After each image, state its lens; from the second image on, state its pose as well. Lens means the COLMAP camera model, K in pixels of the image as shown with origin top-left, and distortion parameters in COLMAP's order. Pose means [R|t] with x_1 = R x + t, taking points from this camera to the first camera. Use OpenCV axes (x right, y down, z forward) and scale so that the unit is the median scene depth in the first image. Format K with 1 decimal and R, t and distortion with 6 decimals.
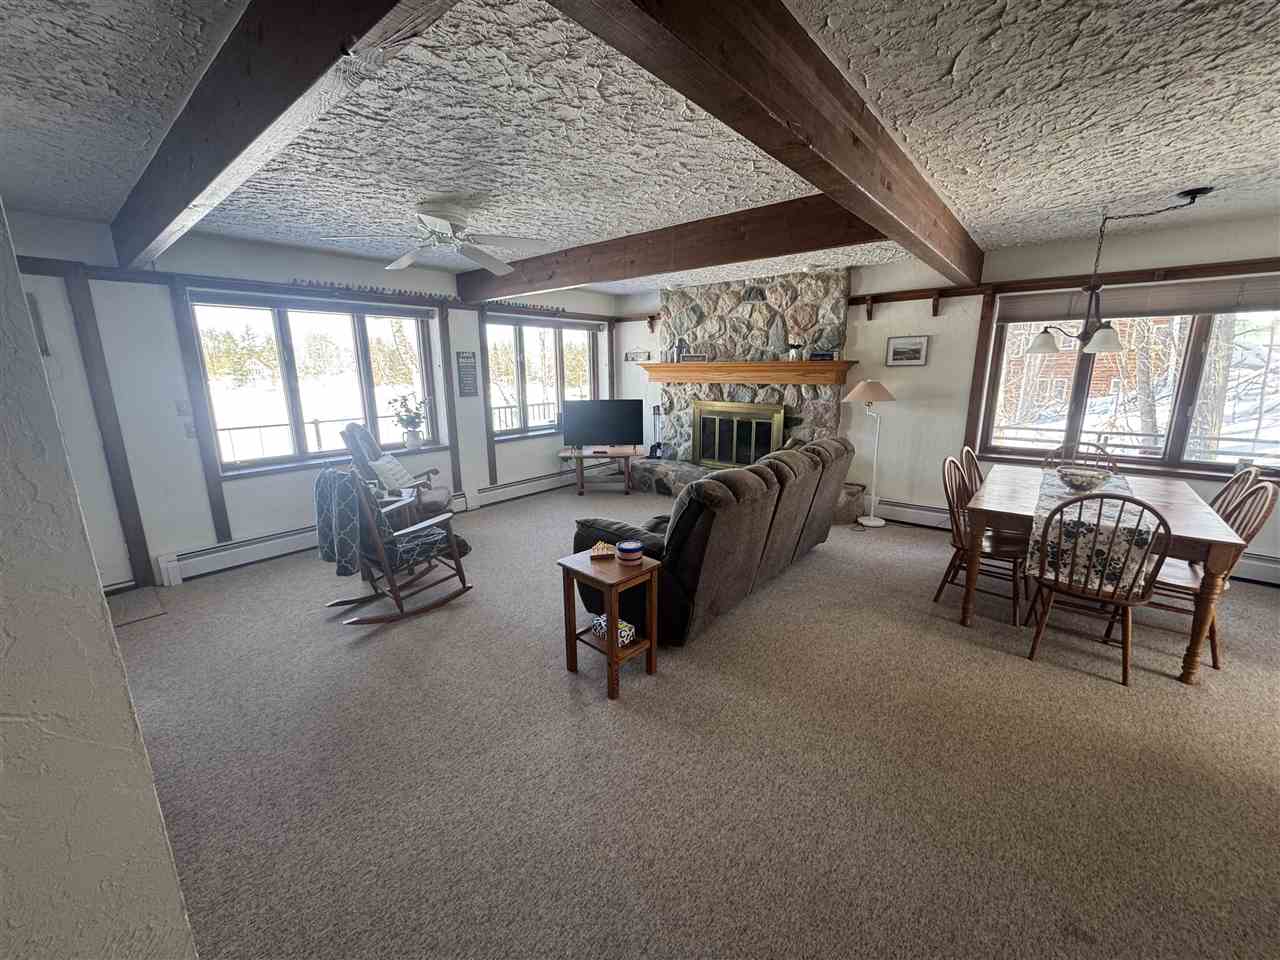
lens RADIAL K [[511.3, 0, 633.7], [0, 511.3, 480.1], [0, 0, 1]] dist [-0.029389, 0.012694]
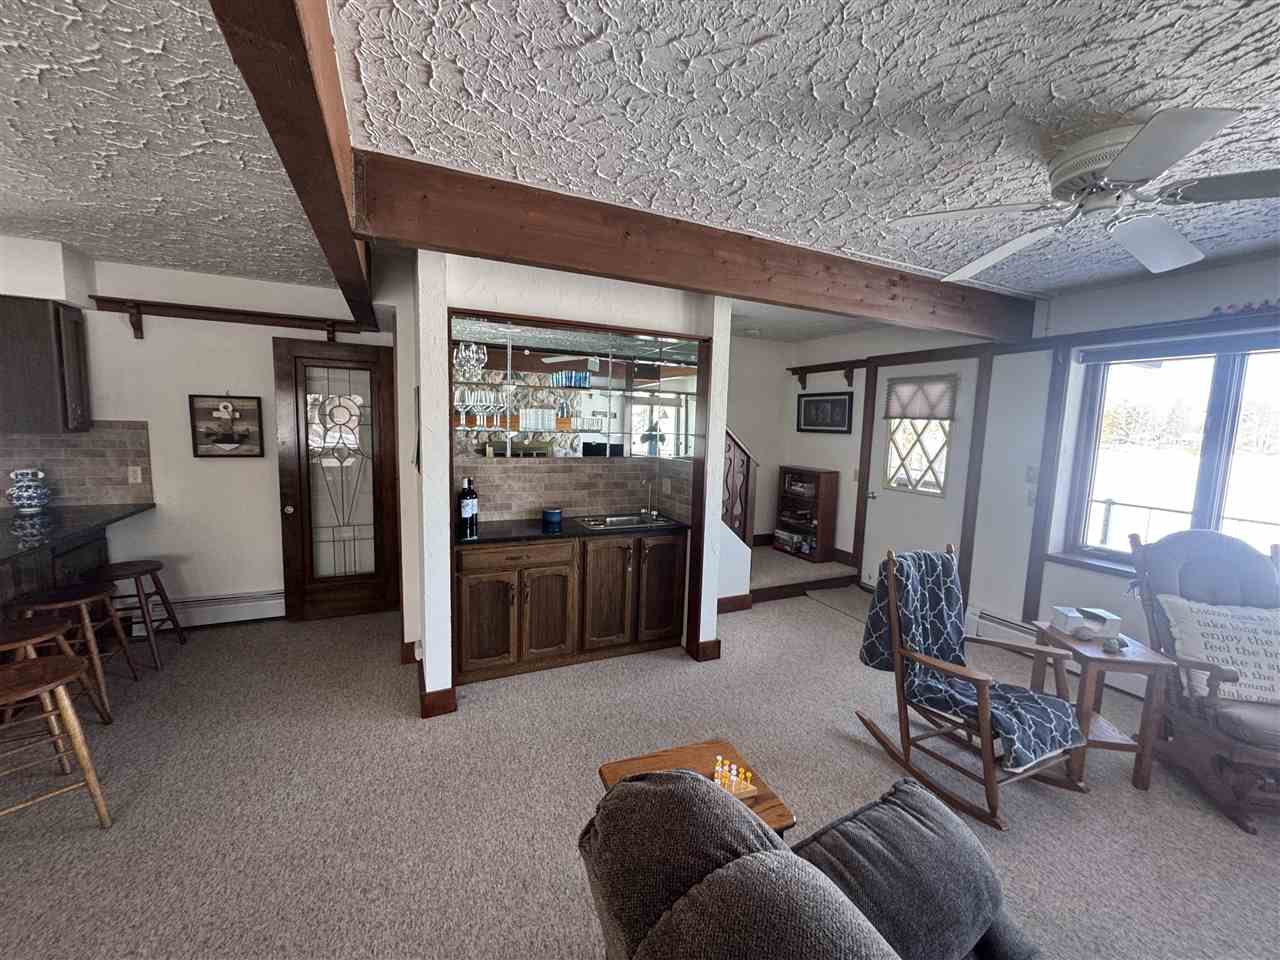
lens RADIAL K [[511.3, 0, 633.7], [0, 511.3, 480.1], [0, 0, 1]] dist [-0.029389, 0.012694]
pose [[-0.434711, 0.097494, -0.895277, 0.285299], [-0.220547, 0.952326, 0.210795, -0.164974], [0.873147, 0.289086, -0.392484, 0.709317]]
